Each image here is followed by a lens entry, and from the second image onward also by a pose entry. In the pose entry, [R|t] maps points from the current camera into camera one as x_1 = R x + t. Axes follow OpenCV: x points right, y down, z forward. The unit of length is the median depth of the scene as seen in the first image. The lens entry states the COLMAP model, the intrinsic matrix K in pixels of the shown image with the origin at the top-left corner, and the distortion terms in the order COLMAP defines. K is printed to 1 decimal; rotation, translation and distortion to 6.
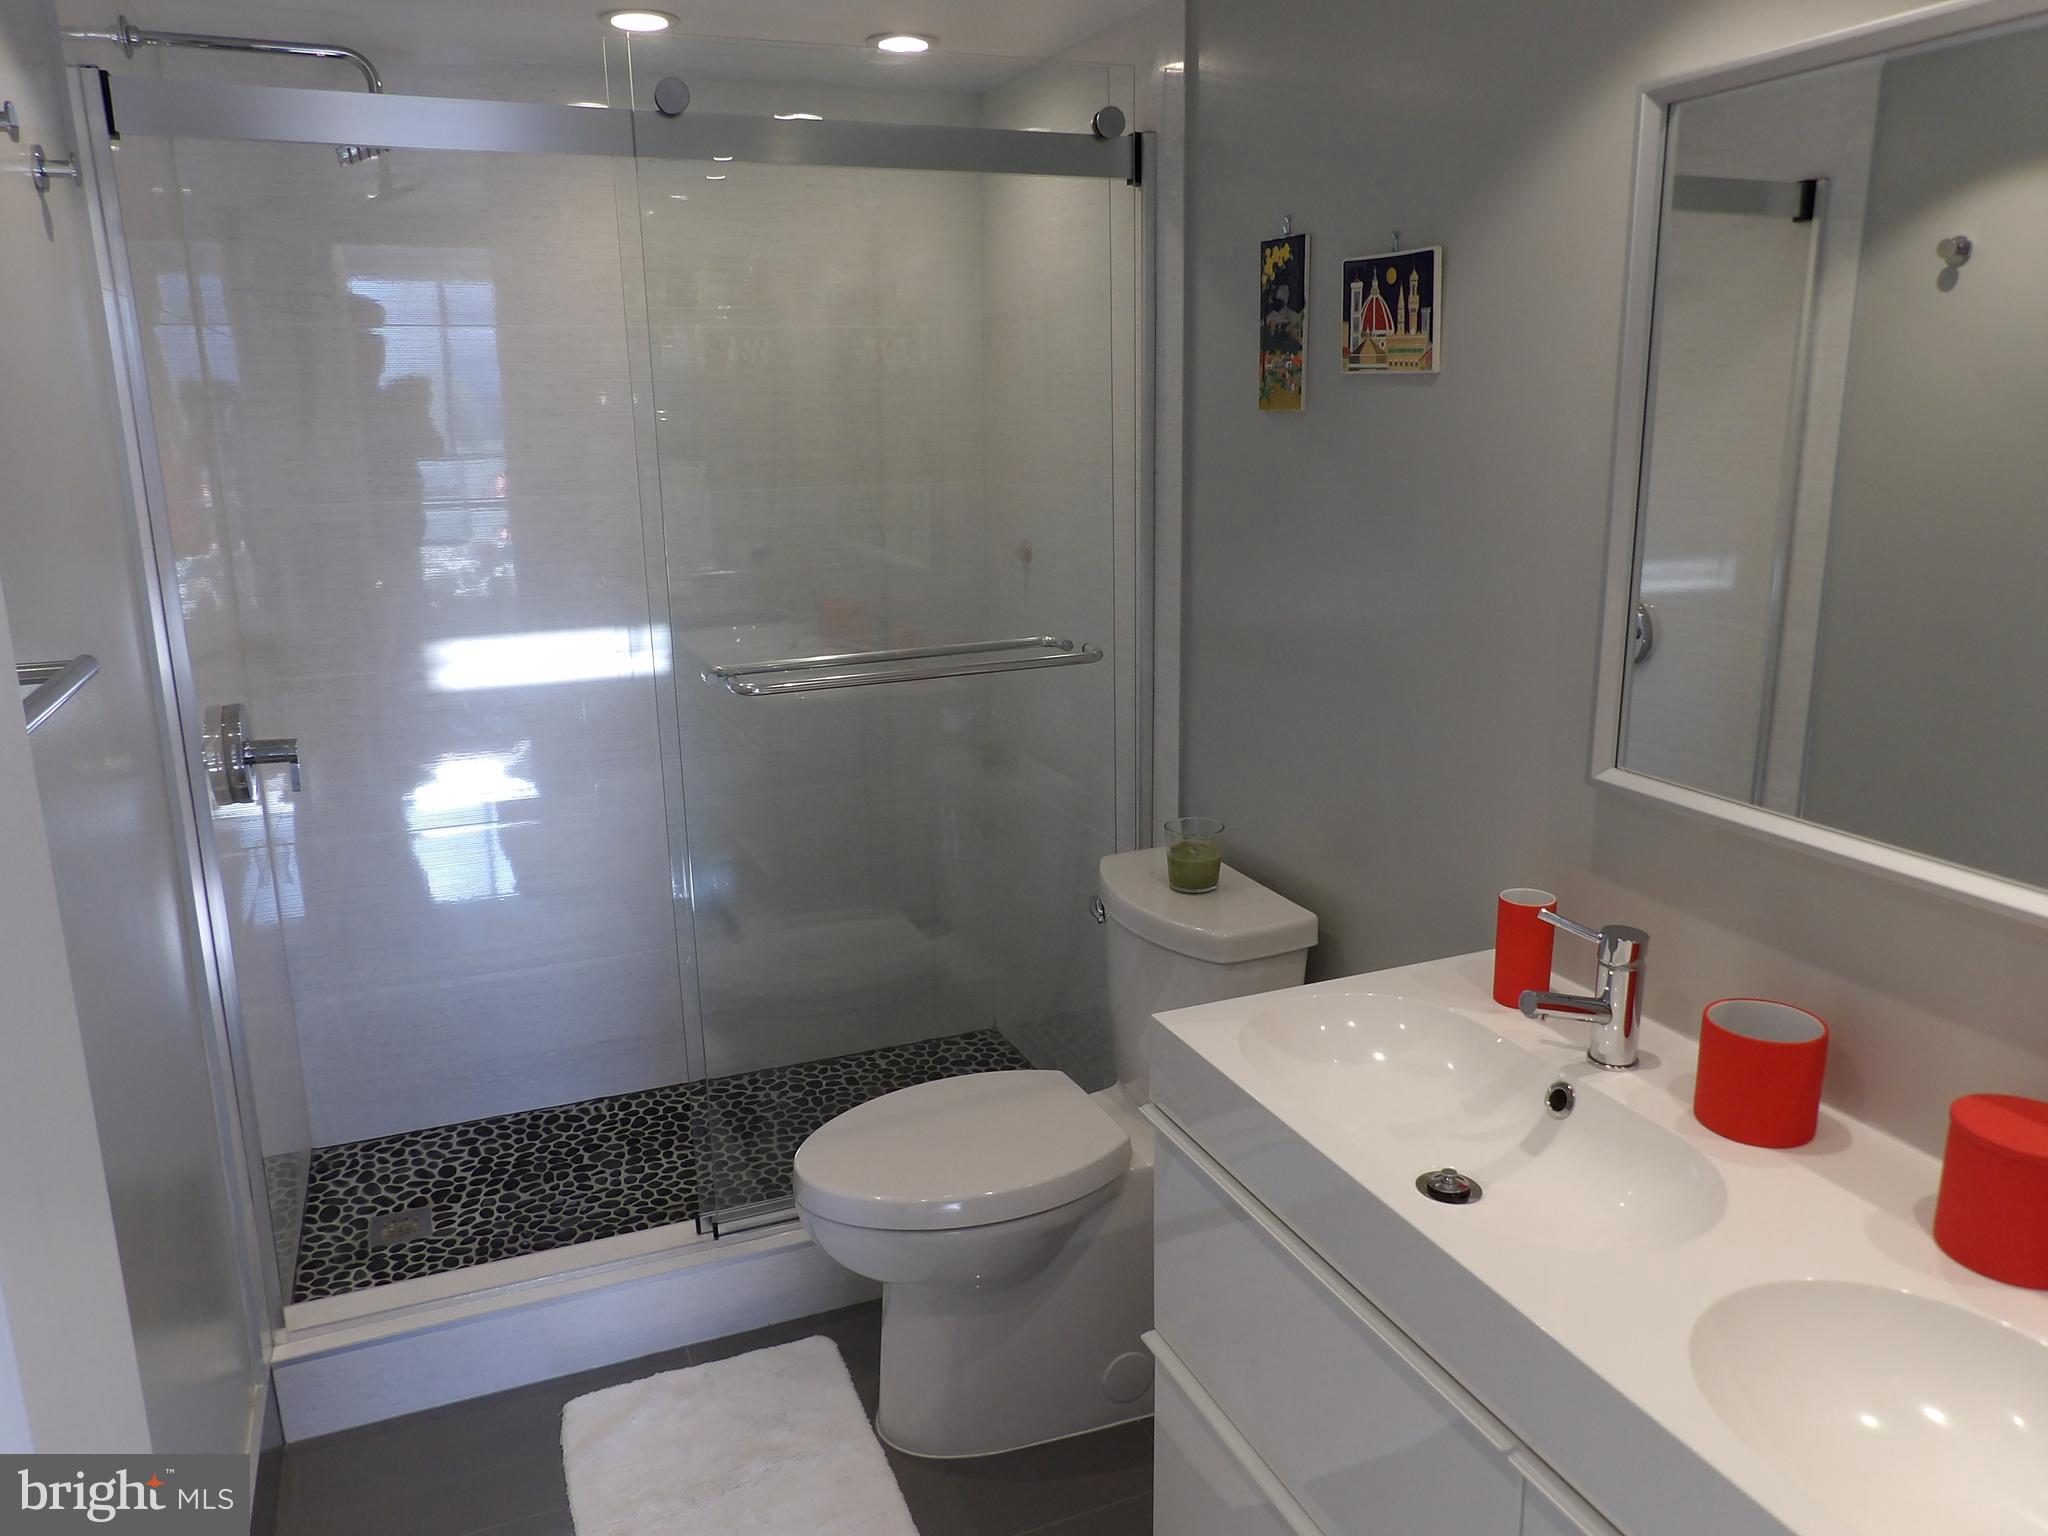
lens RADIAL K [[1462.8, 0, 1022.5], [0, 1462.8, 748.5], [0, 0, 1]] dist [-0.037303, 0.044680]
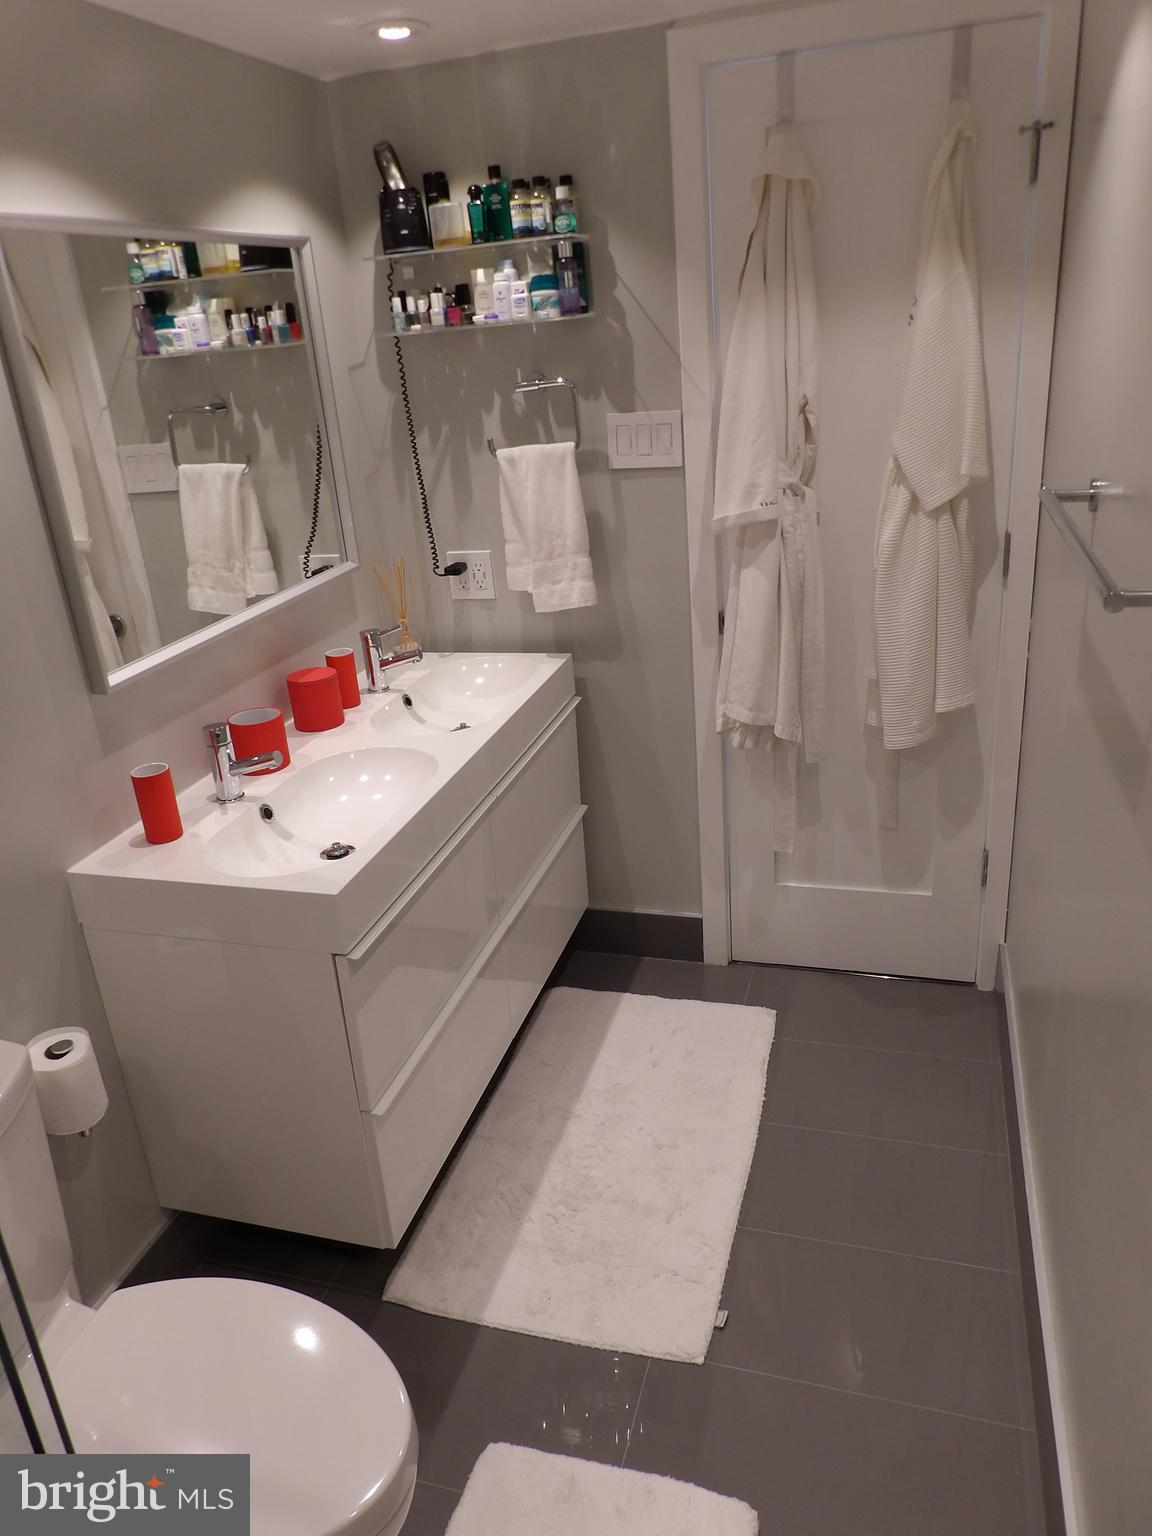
lens RADIAL K [[1097.1, 0, 567.5], [0, 1097.1, 763.9], [0, 0, 1]] dist [-0.037303, 0.044680]
pose [[-0.770155, -0.166379, 0.615775, -0.427730], [0.234723, 0.823718, 0.516133, -0.243031], [-0.593099, 0.542039, -0.595338, 0.906149]]
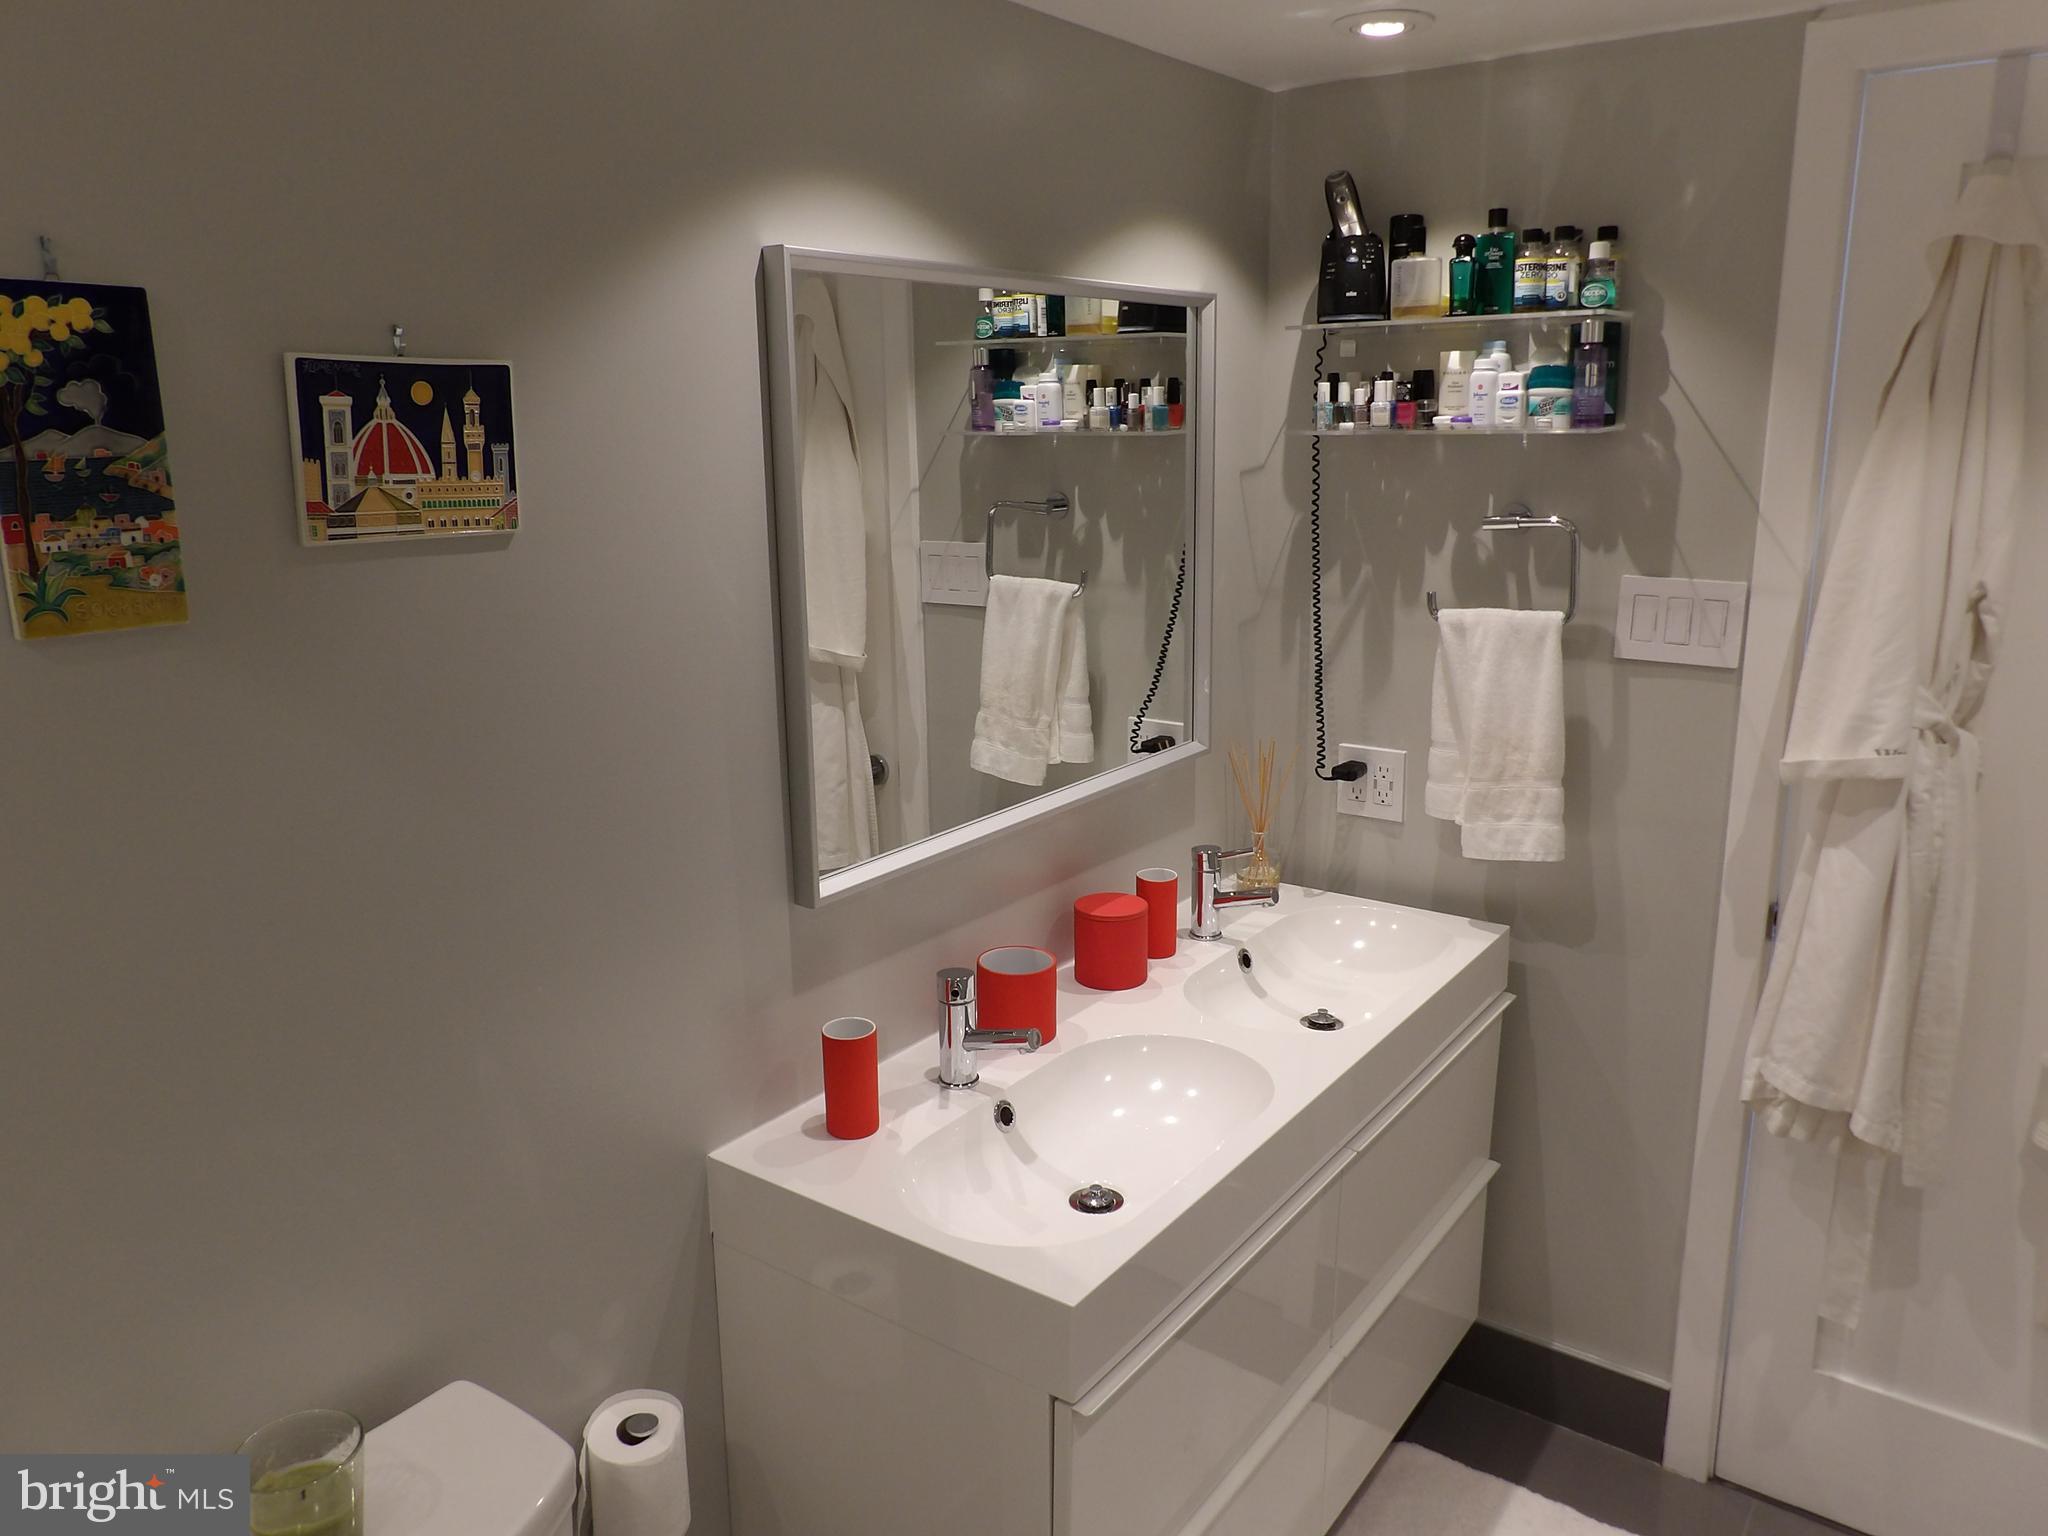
lens RADIAL K [[1480.4, 0, 1025.4], [0, 1480.4, 747.3], [0, 0, 1]] dist [-0.008849, 0.020871]
pose [[-0.522120, -0.170282, 0.835700, -0.348282], [0.214273, 0.922247, 0.321787, -0.245768], [-0.825517, 0.347079, -0.445037, 0.830287]]
